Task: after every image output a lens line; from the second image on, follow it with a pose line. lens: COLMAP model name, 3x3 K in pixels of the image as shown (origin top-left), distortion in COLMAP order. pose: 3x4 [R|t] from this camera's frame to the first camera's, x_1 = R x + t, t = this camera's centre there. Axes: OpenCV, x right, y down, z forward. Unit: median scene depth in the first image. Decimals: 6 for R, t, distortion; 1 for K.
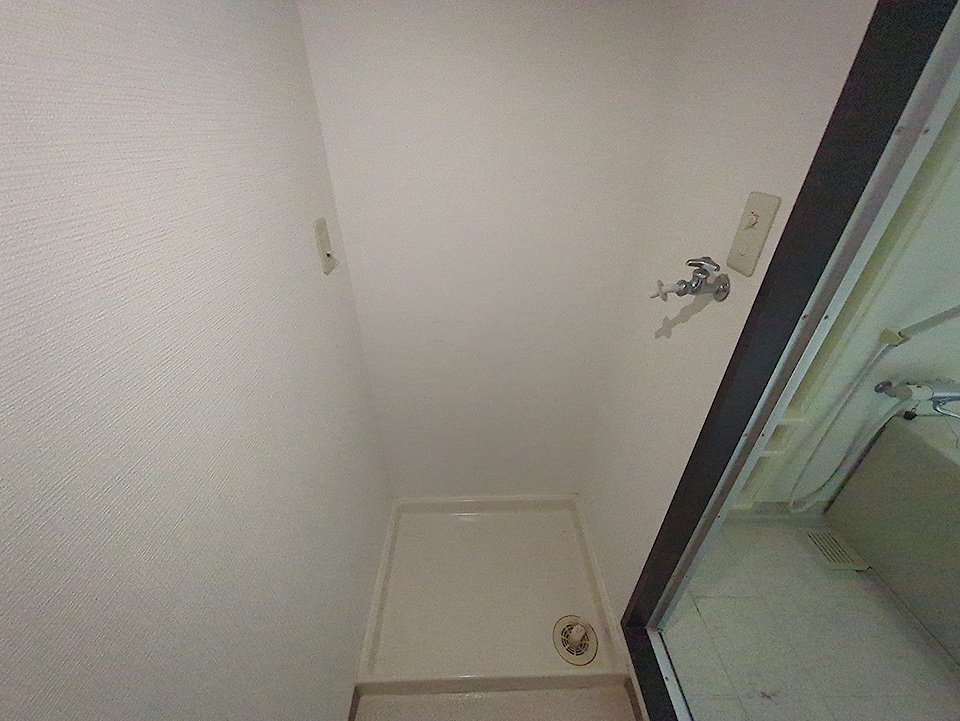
lens RADIAL K [[378.2, 0, 480.1], [0, 378.2, 361.6], [0, 0, 1]] dist [0.000349, -0.000014]
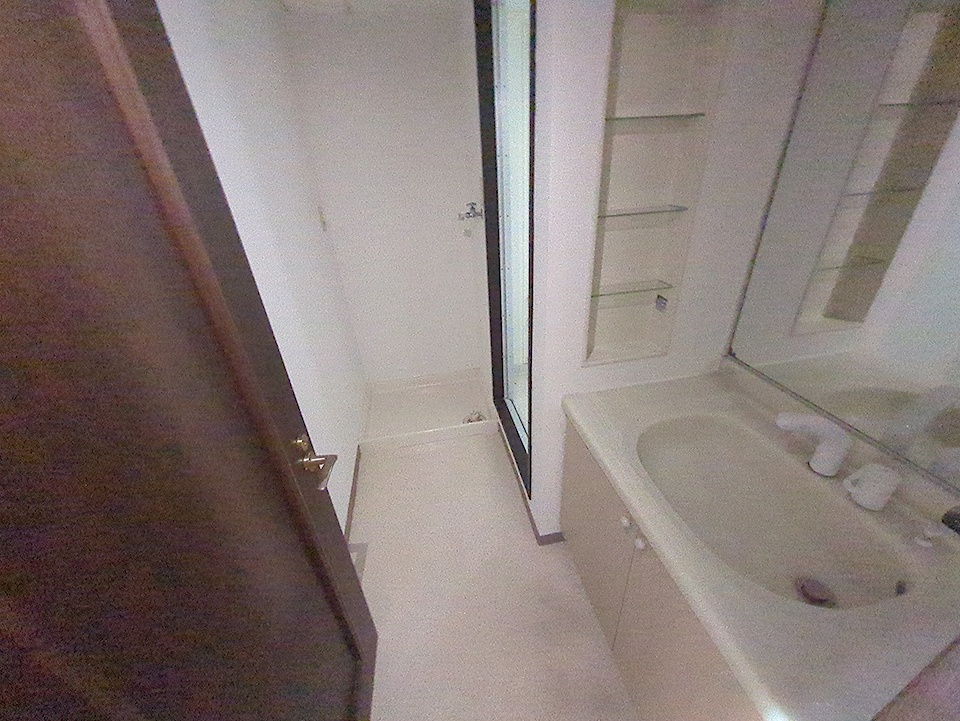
lens RADIAL K [[378.2, 0, 481.5], [0, 378.2, 359.7], [0, 0, 1]] dist [0.000349, -0.000014]
pose [[0.986163, -0.121392, 0.112899, 0.124732], [0.128815, 0.989794, -0.060941, 0.623728], [-0.104349, 0.074640, 0.991736, -1.000315]]
